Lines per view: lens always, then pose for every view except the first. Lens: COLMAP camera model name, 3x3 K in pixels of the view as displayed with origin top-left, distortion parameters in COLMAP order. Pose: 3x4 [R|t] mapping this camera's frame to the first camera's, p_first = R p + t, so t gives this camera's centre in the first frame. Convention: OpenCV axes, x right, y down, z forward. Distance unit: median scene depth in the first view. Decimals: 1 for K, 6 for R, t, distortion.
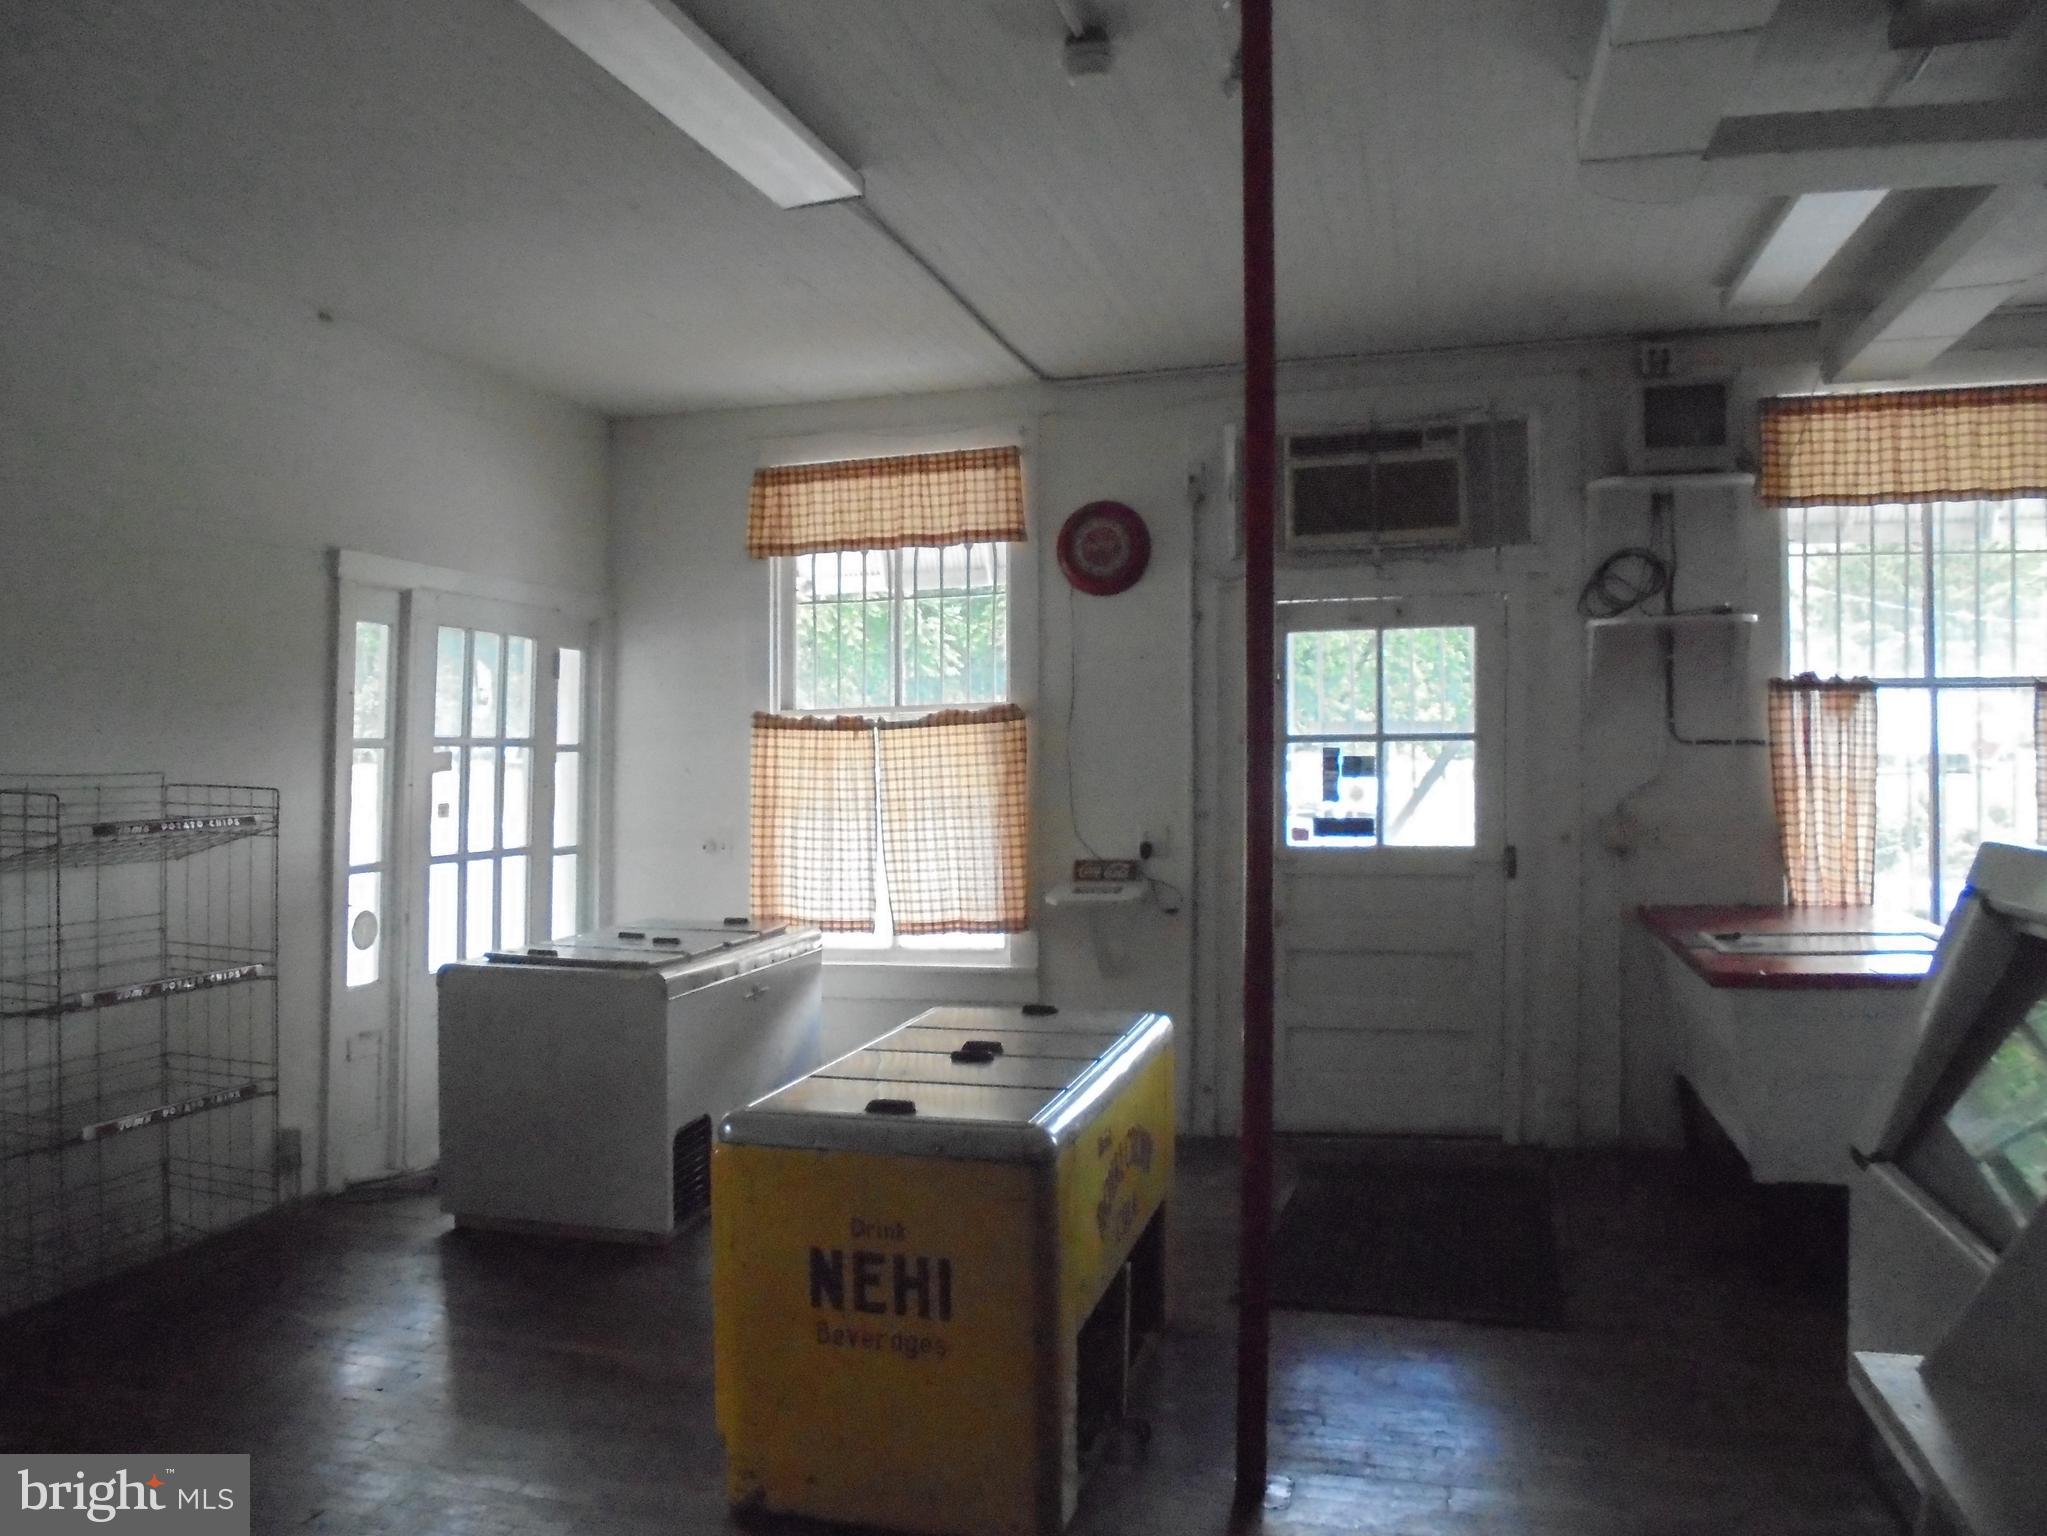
lens RADIAL K [[1549.9, 0, 1024.5], [0, 1549.9, 761.7], [0, 0, 1]] dist [-0.126819, 0.094268]
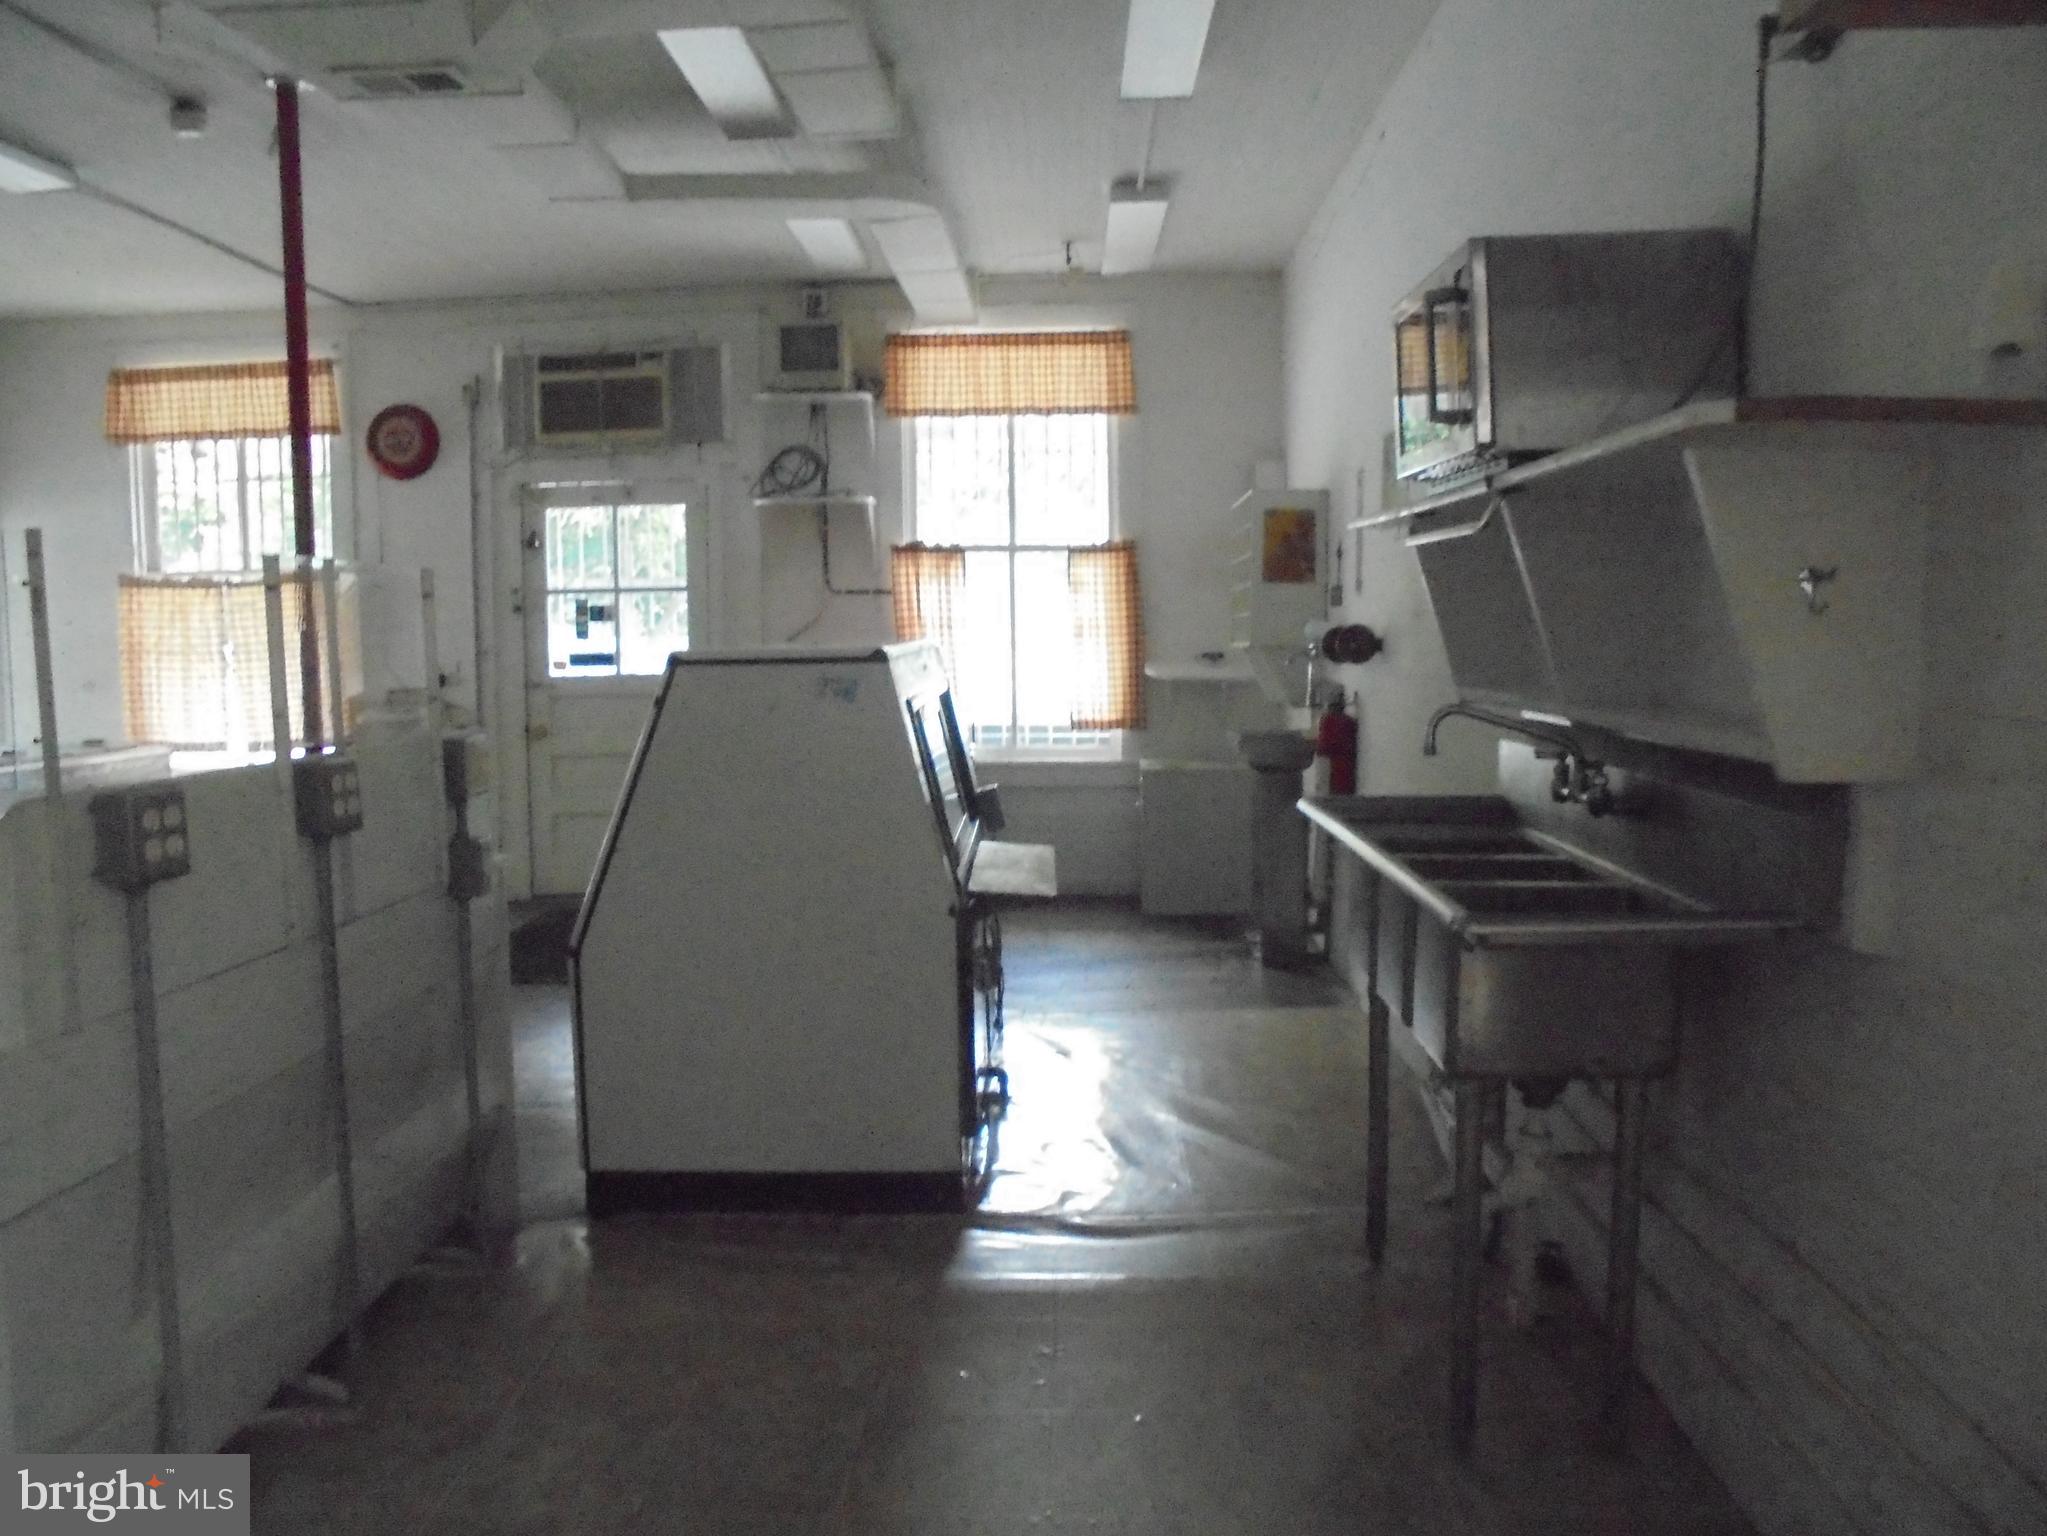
lens RADIAL K [[1553.0, 0, 1023.5], [0, 1553.0, 768.0], [0, 0, 1]] dist [-0.127723, 0.097634]
pose [[0.970338, -0.024867, 0.240468, 0.247423], [0.004500, 0.996381, 0.084878, 0.024892], [-0.241709, -0.081278, 0.966939, -0.350693]]
